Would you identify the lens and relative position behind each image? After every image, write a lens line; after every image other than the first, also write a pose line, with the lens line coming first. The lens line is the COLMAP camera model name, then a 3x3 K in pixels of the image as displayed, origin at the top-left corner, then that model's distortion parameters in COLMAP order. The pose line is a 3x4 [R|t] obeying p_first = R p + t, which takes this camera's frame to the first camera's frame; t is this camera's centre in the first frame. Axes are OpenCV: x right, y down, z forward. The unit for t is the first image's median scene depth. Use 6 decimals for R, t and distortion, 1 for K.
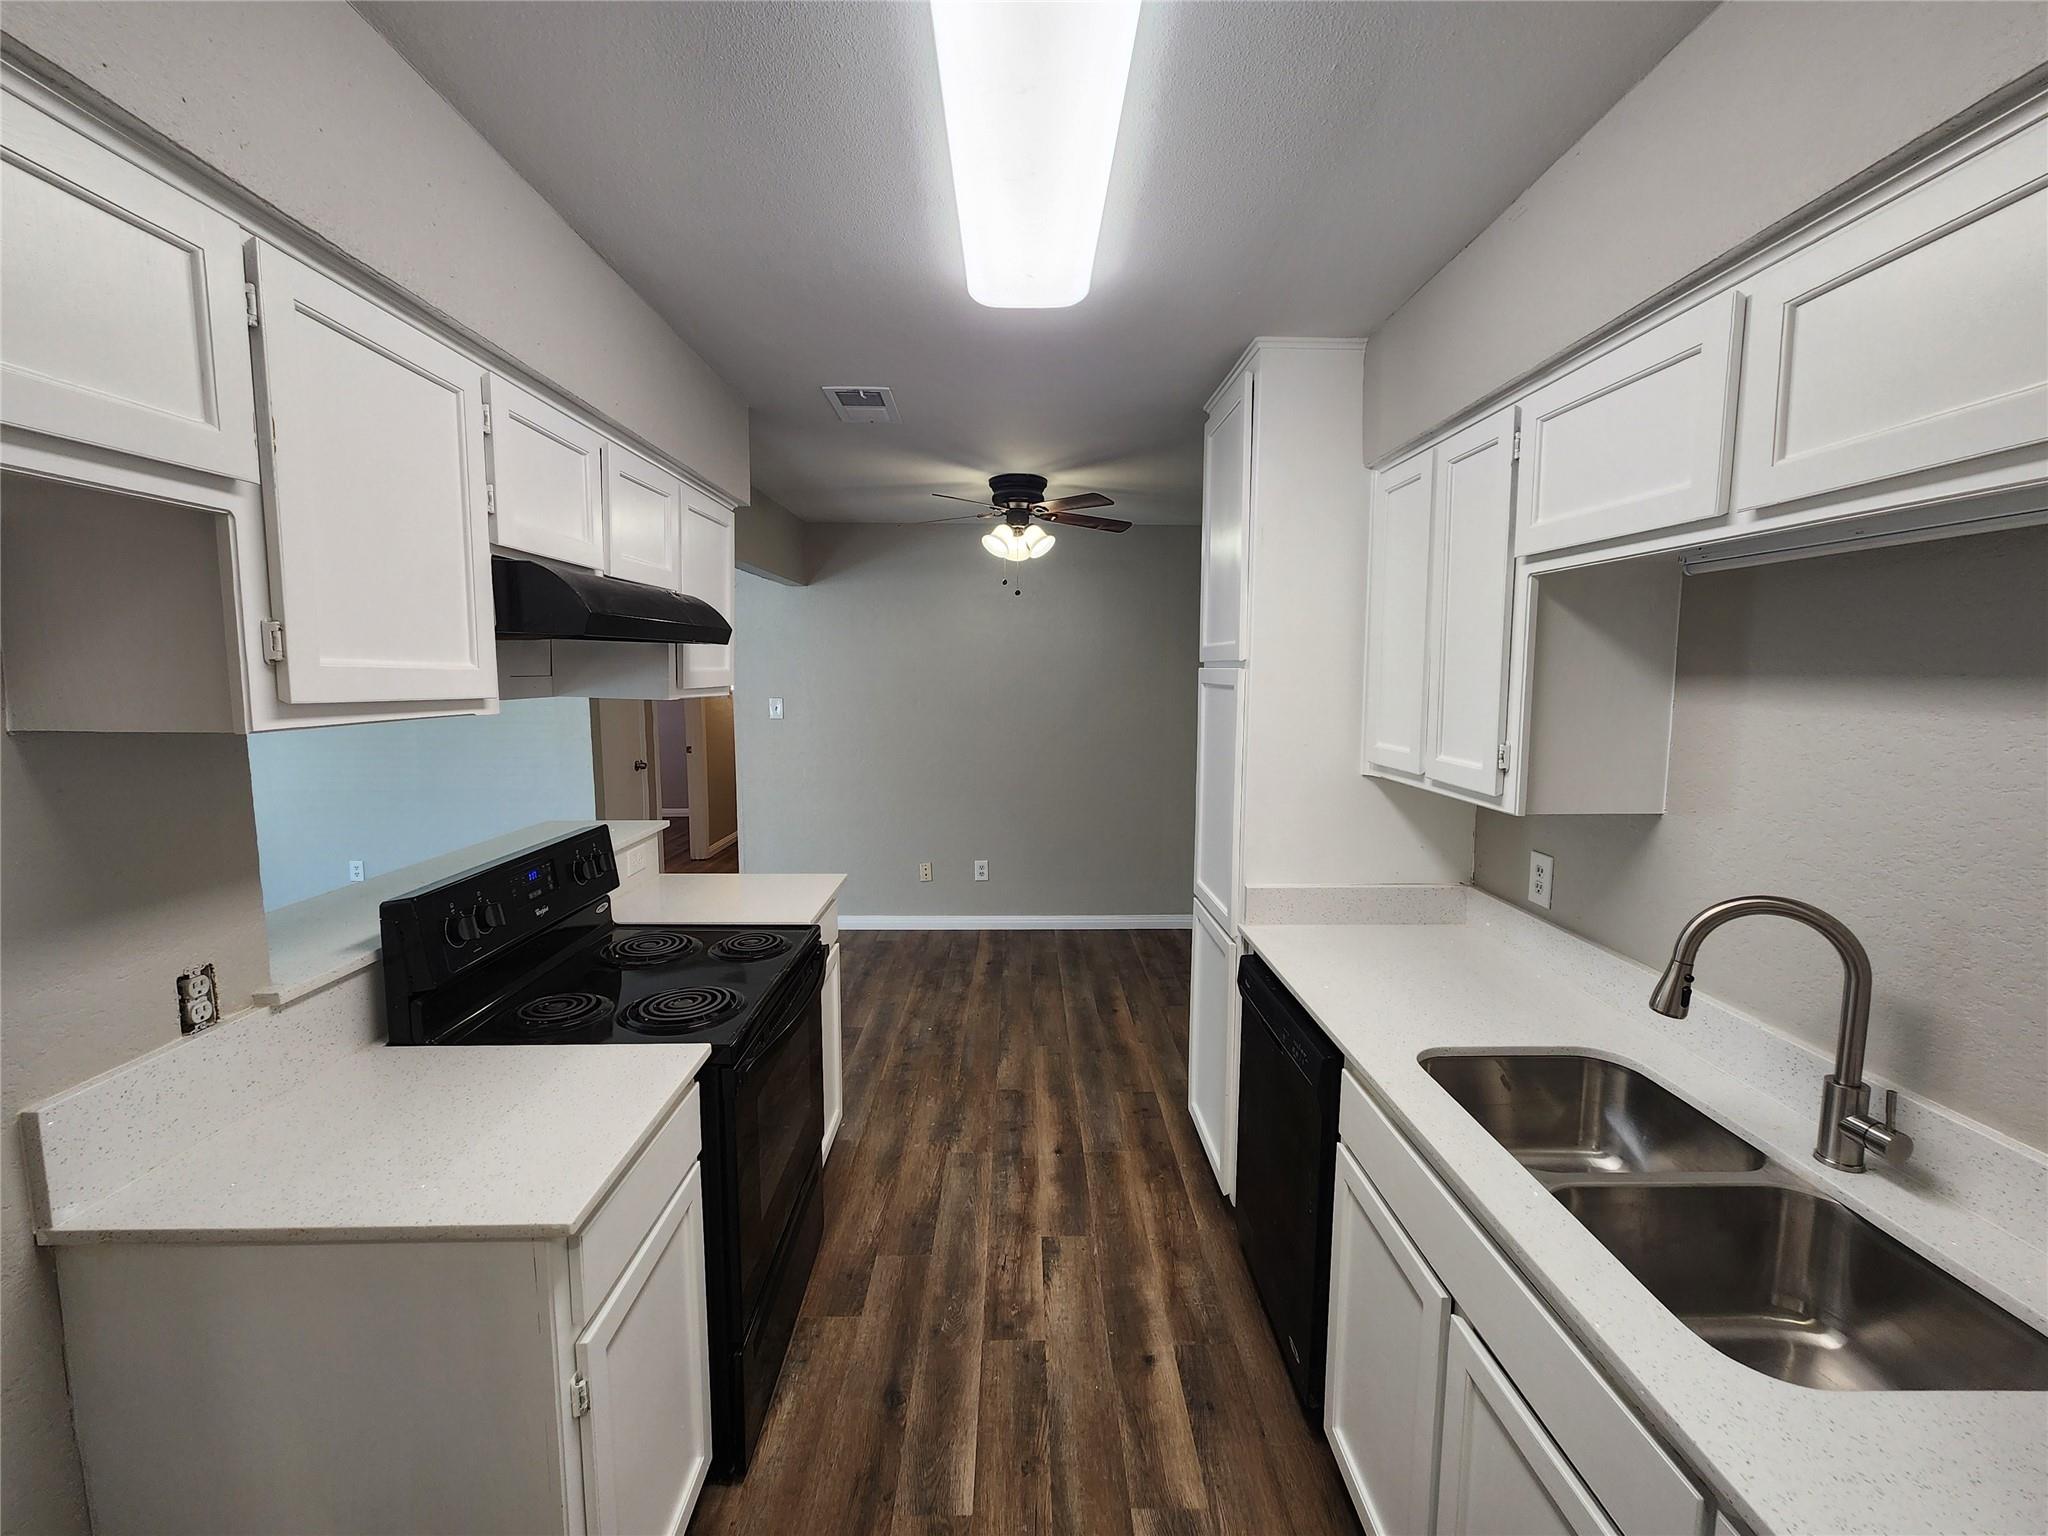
lens RADIAL K [[844.3, 0, 1026.7], [0, 844.3, 761.9], [0, 0, 1]] dist [0.000762, 0.000152]
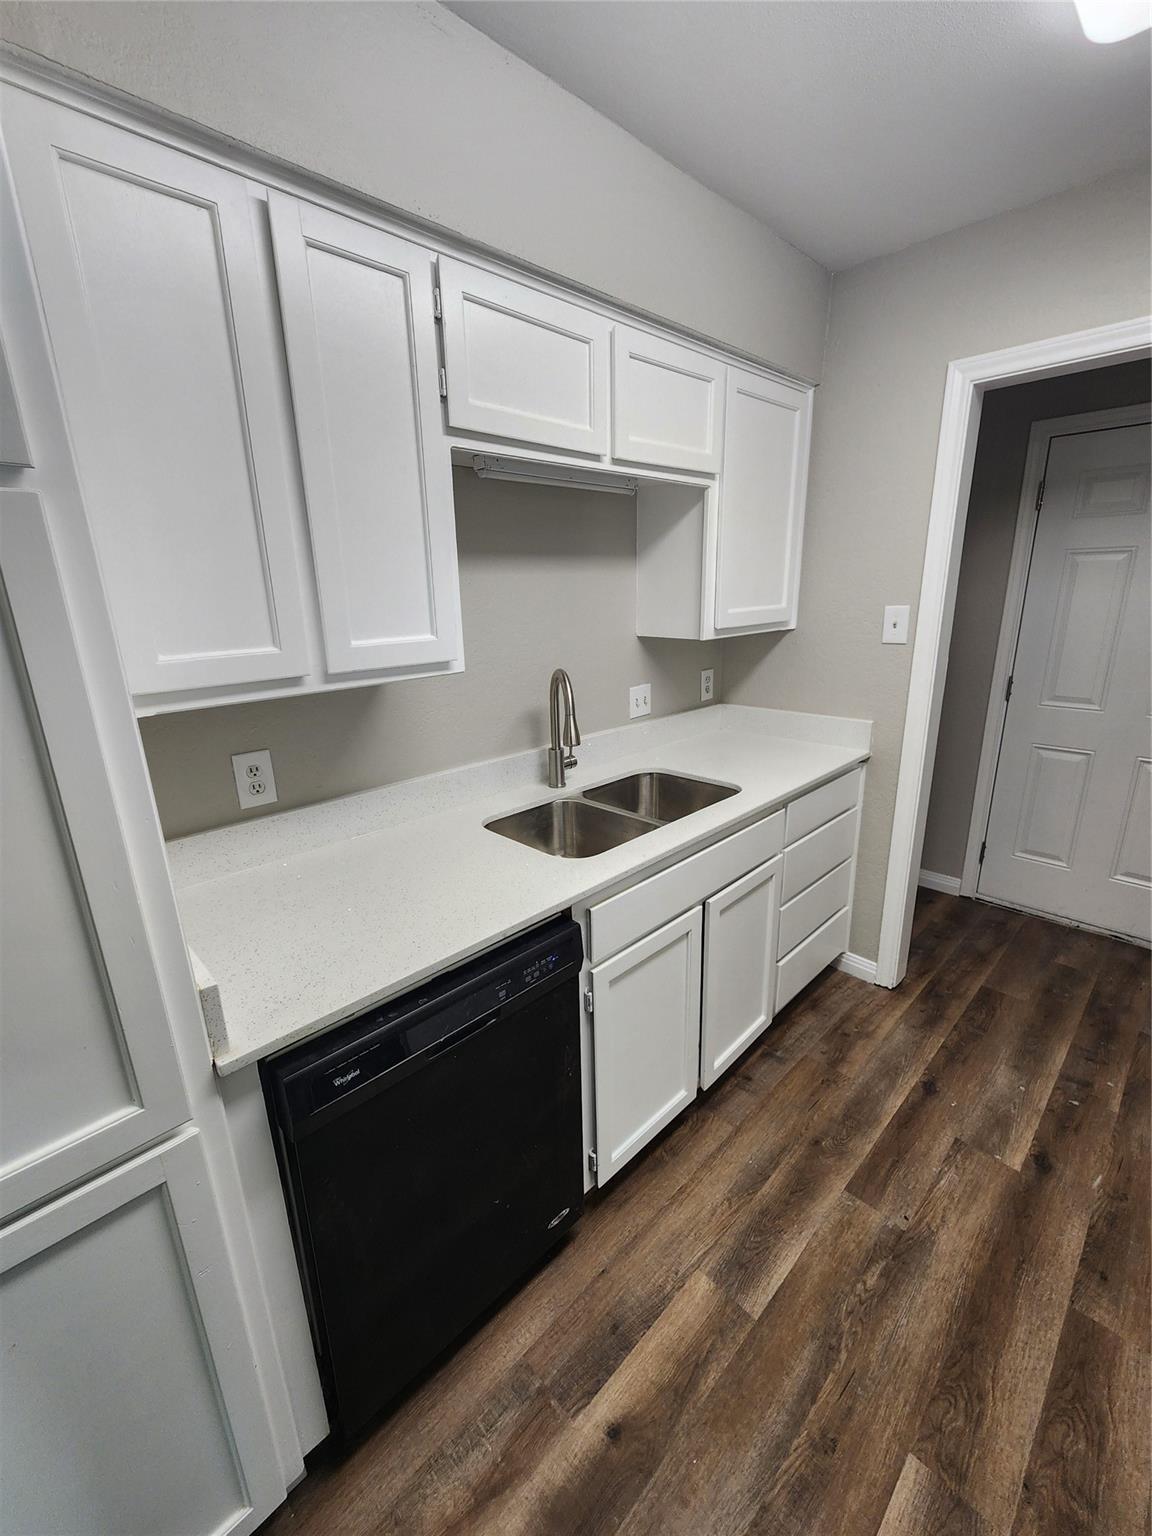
lens RADIAL K [[633.2, 0, 578.9], [0, 633.2, 769.5], [0, 0, 1]] dist [0.000762, 0.000152]
pose [[-0.693525, -0.189037, 0.695190, -0.118921], [0.099493, 0.930583, 0.352300, -0.077897], [-0.713530, 0.313496, -0.626575, 1.115085]]
